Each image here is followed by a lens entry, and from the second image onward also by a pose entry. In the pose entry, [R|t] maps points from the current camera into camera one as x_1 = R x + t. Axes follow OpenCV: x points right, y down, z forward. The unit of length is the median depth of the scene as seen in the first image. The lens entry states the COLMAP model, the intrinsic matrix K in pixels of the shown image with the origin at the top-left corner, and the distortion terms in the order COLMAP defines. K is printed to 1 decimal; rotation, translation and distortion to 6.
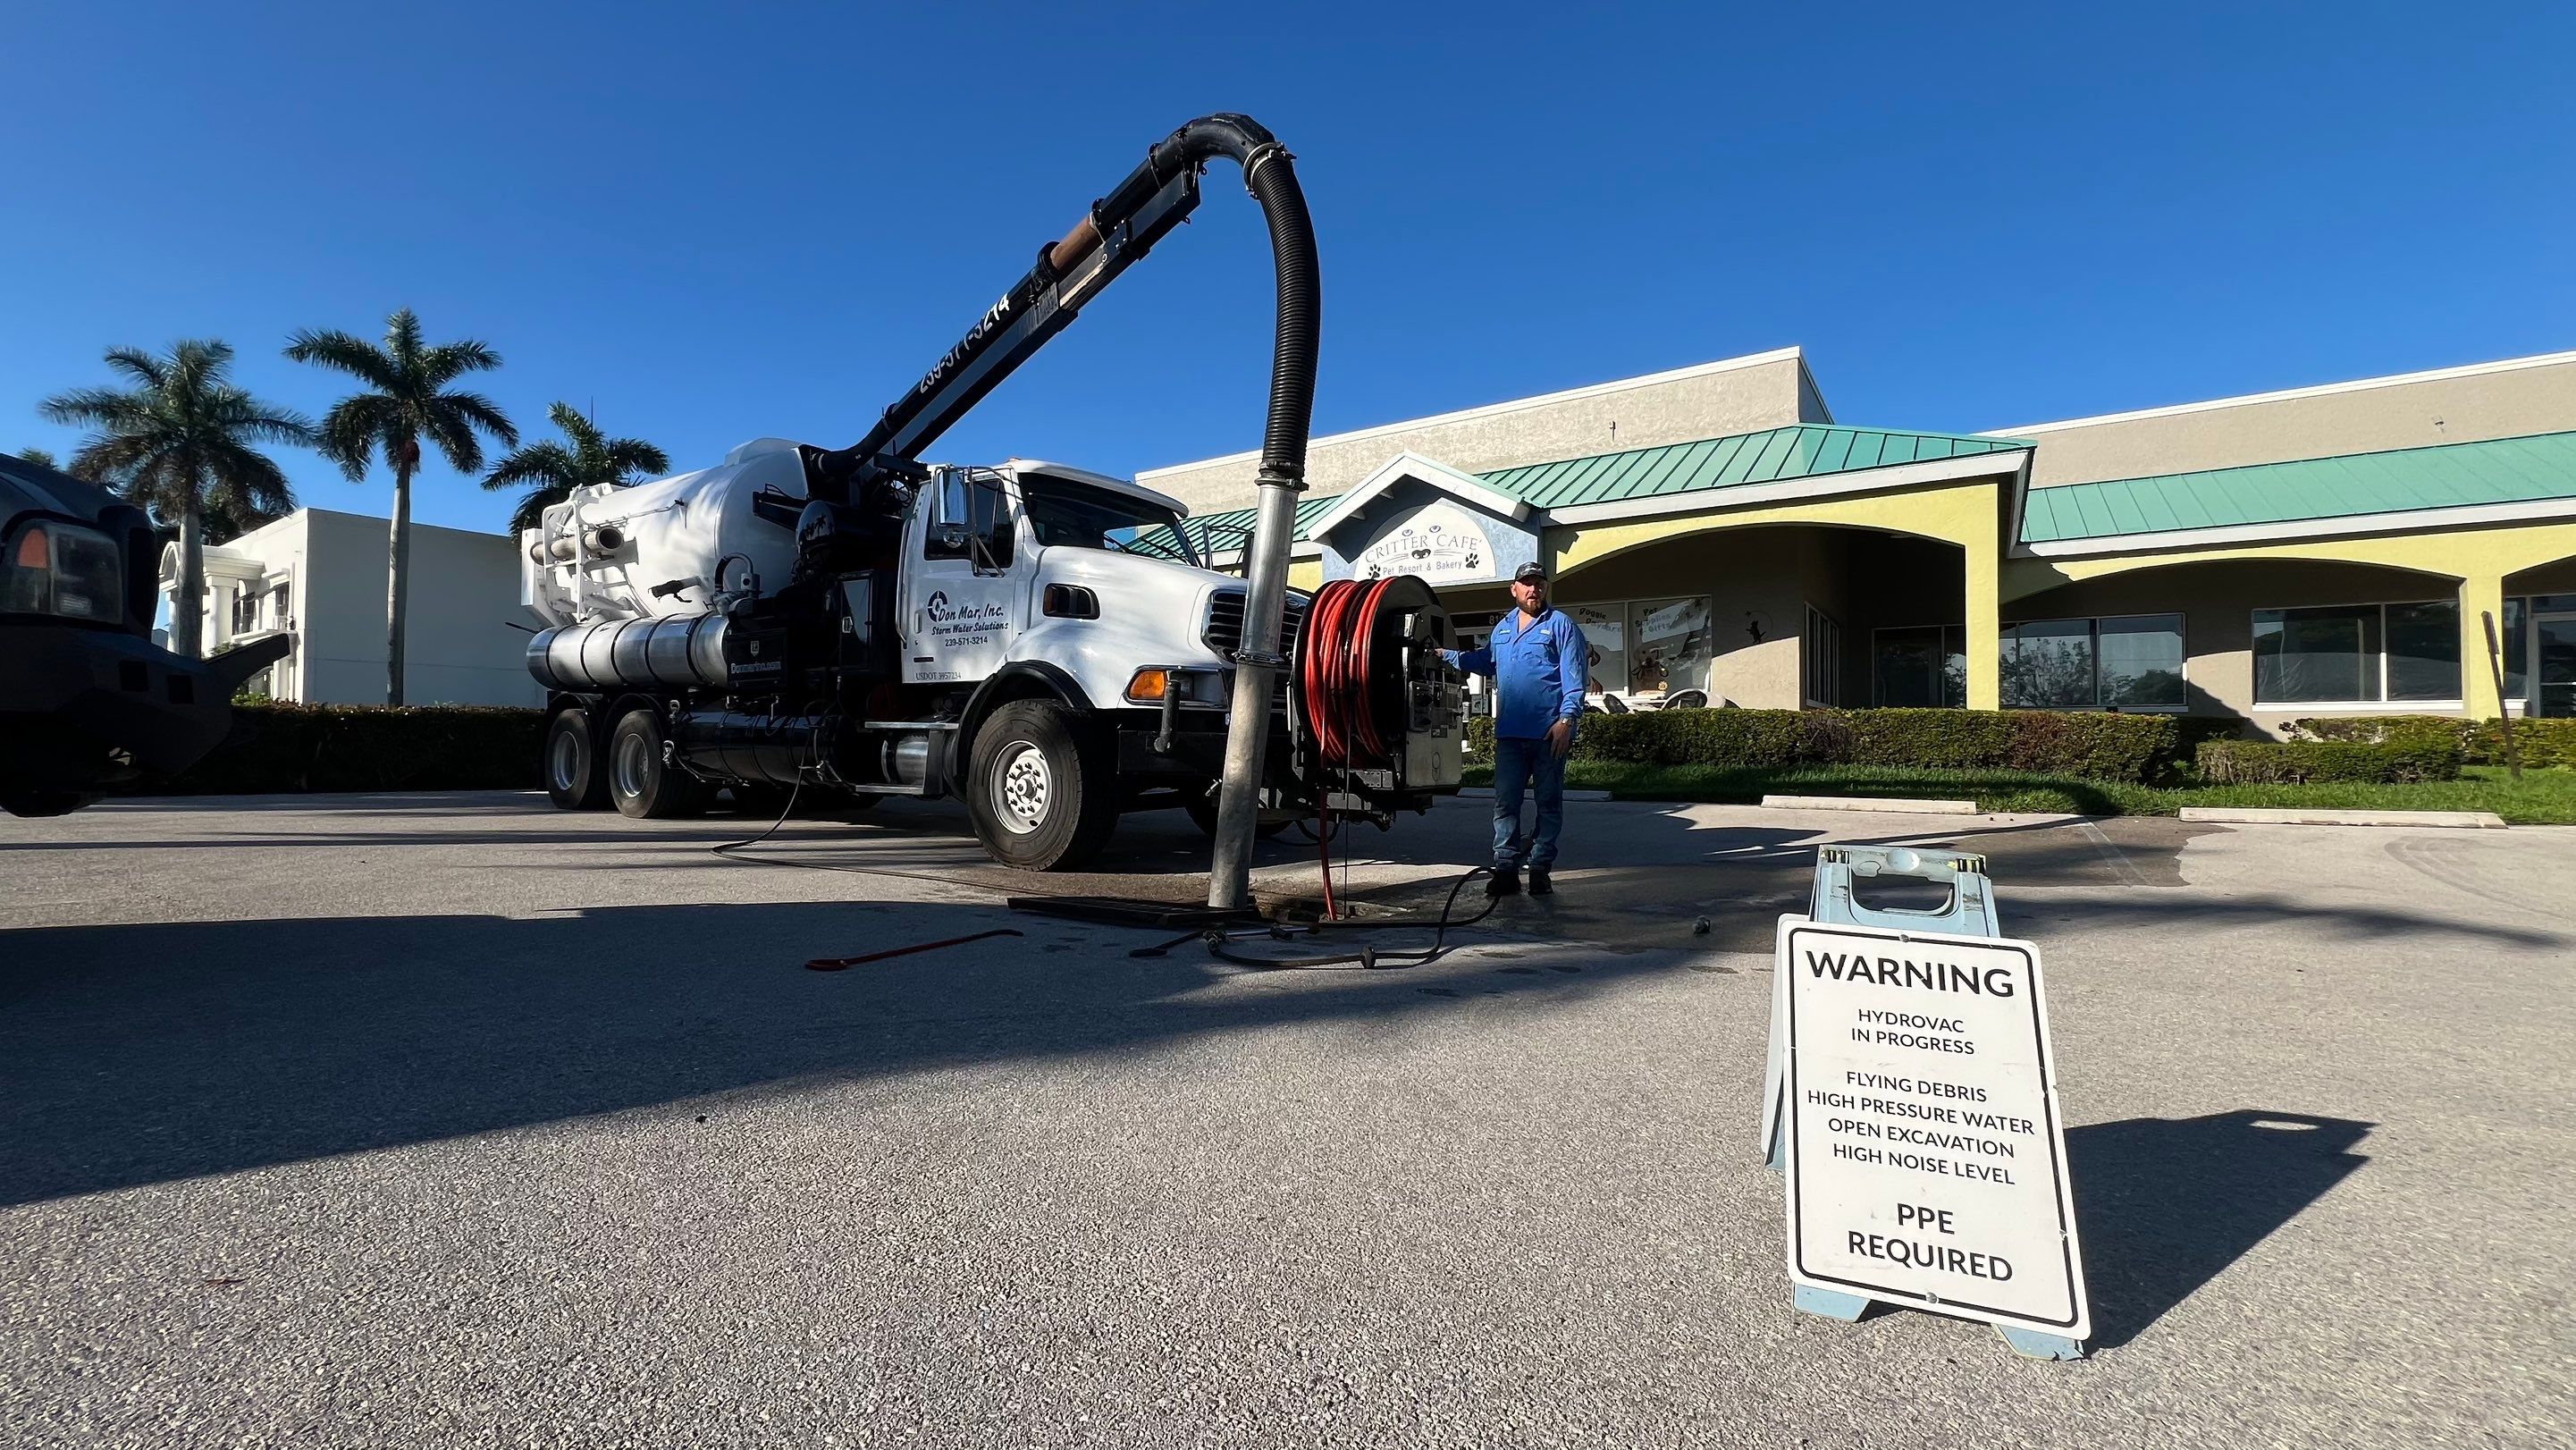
lens RADIAL K [[1030.0, 0, 1282.2], [0, 1030.0, 716.4], [0, 0, 1]] dist [-0.002662, 0.000371]
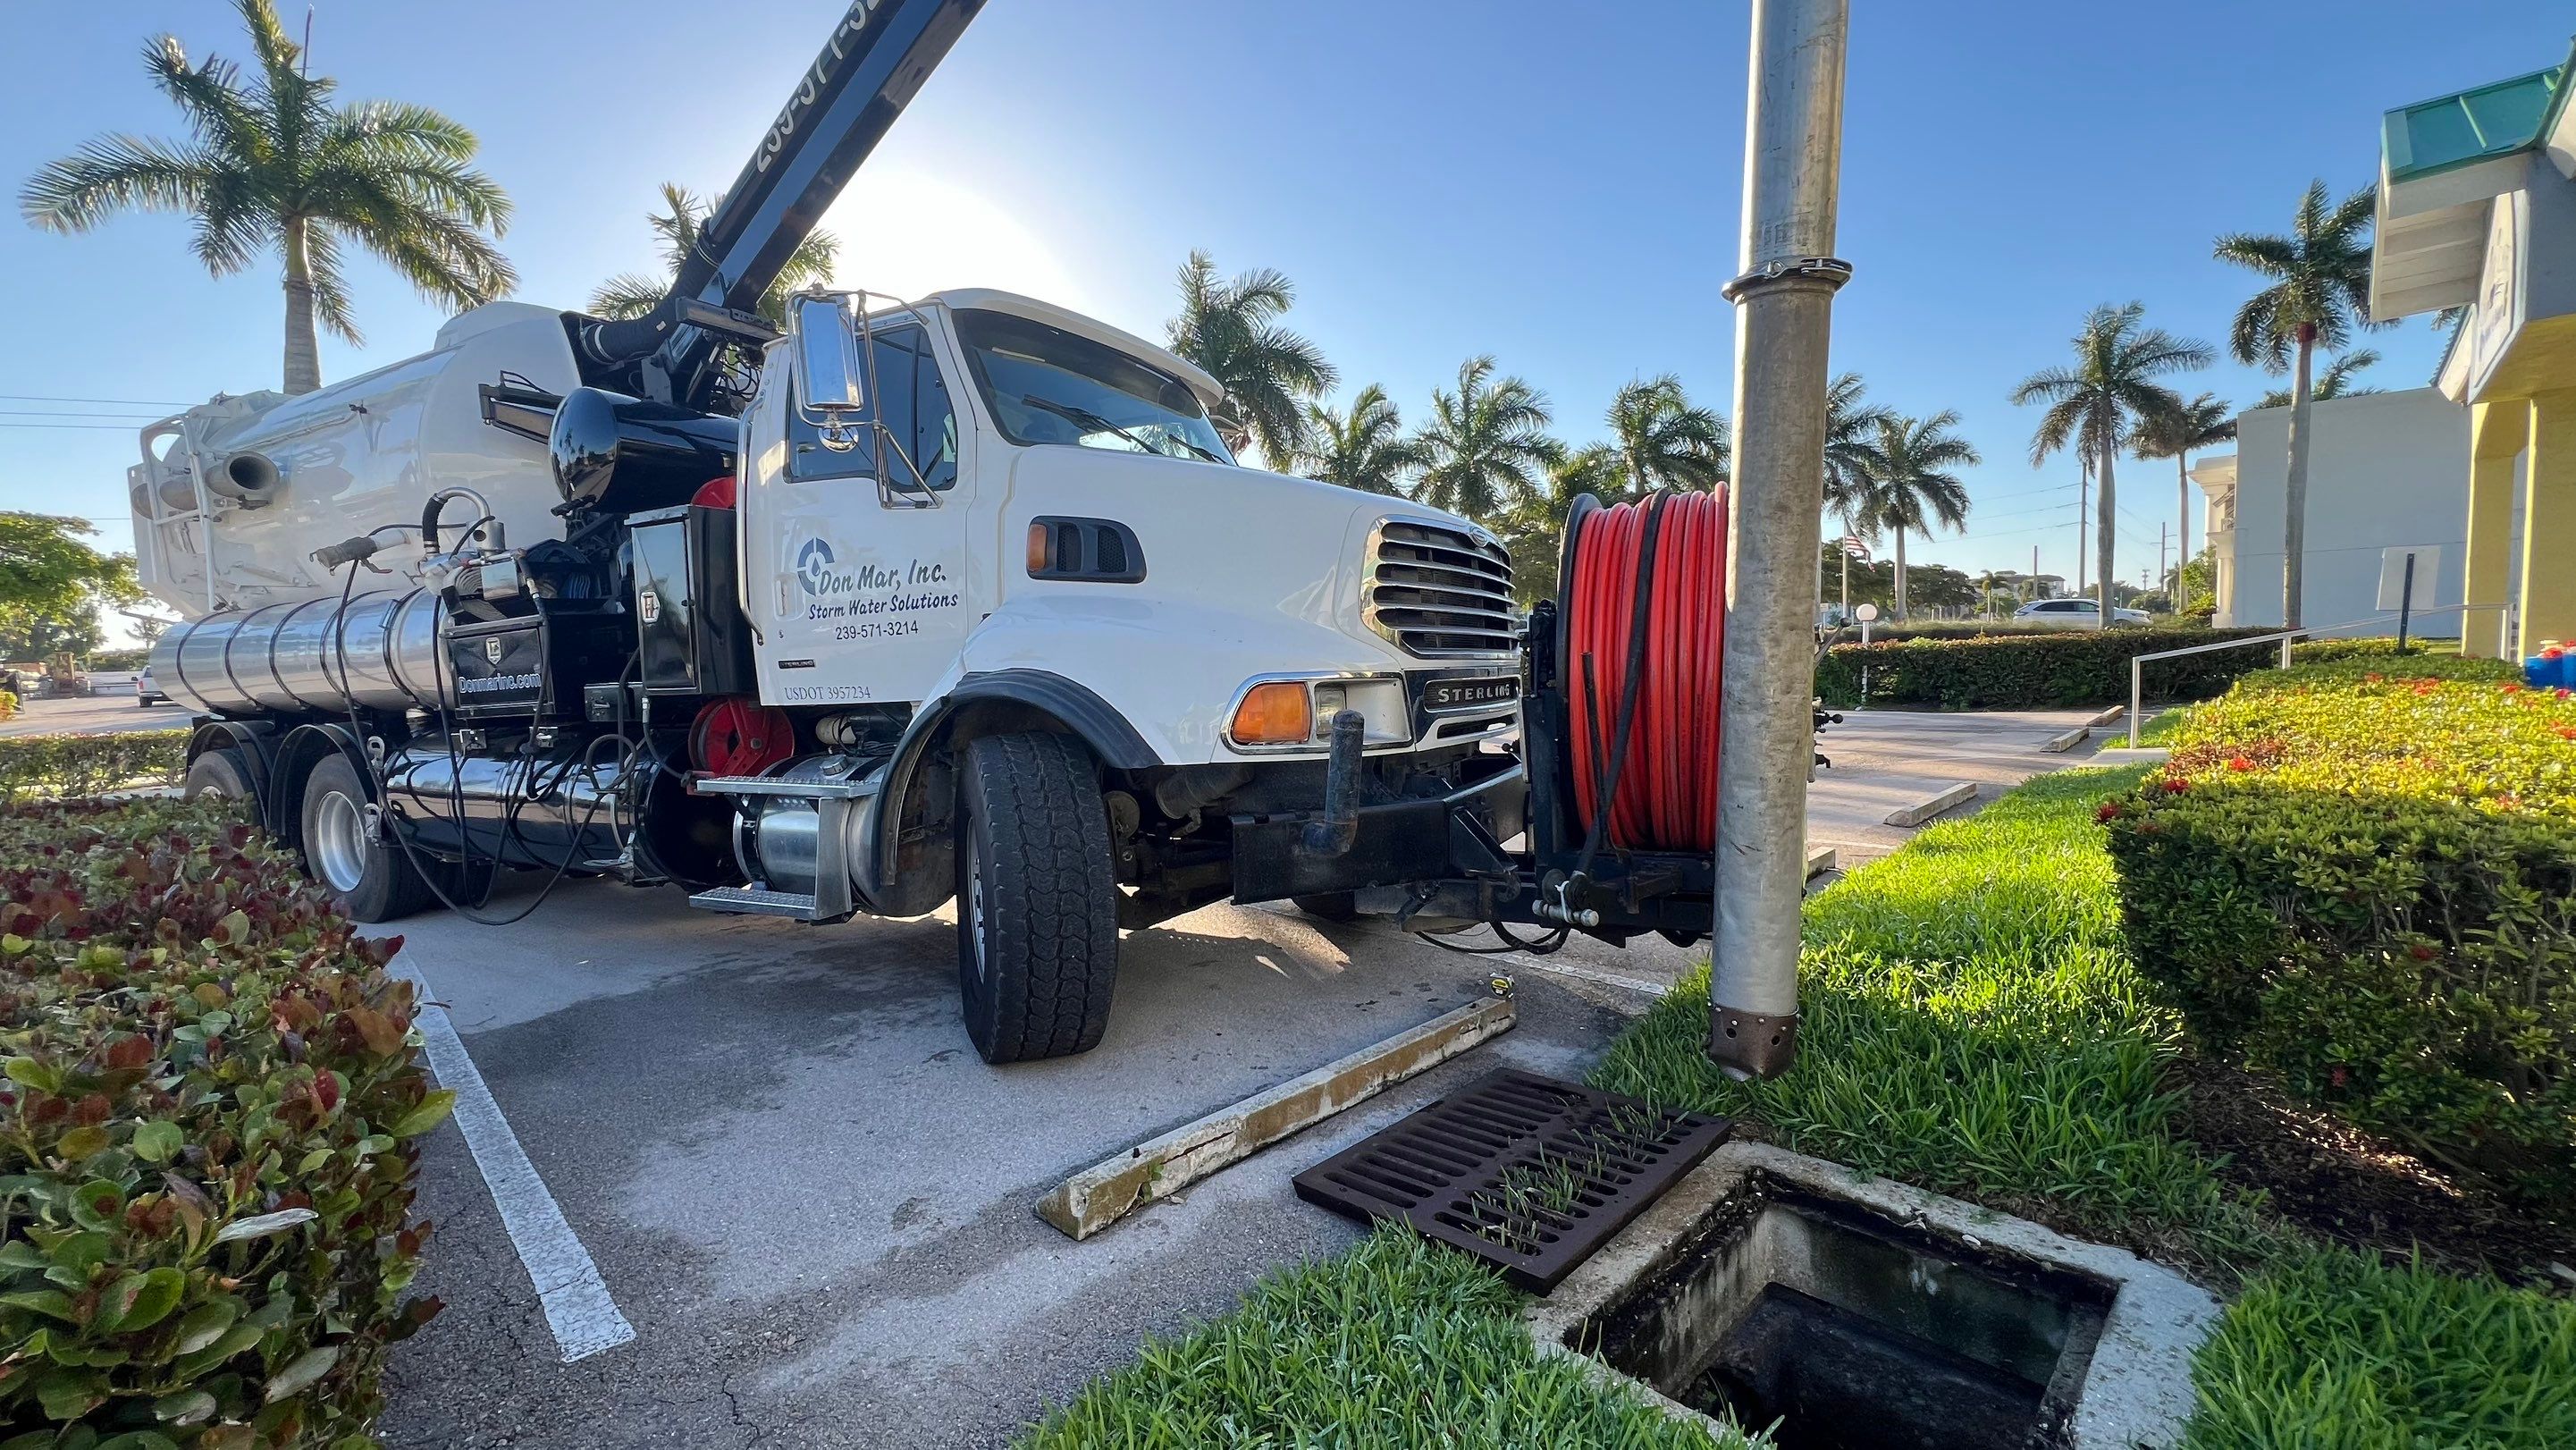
lens RADIAL K [[1048.4, 0, 1300.0], [0, 1048.4, 723.7], [0, 0, 1]] dist [-0.000901, 0.000263]
pose [[0.992788, -0.055499, 0.106264, -0.149041], [0.048102, 0.996319, 0.070958, -0.053237], [-0.109811, -0.065334, 0.991803, 0.430762]]
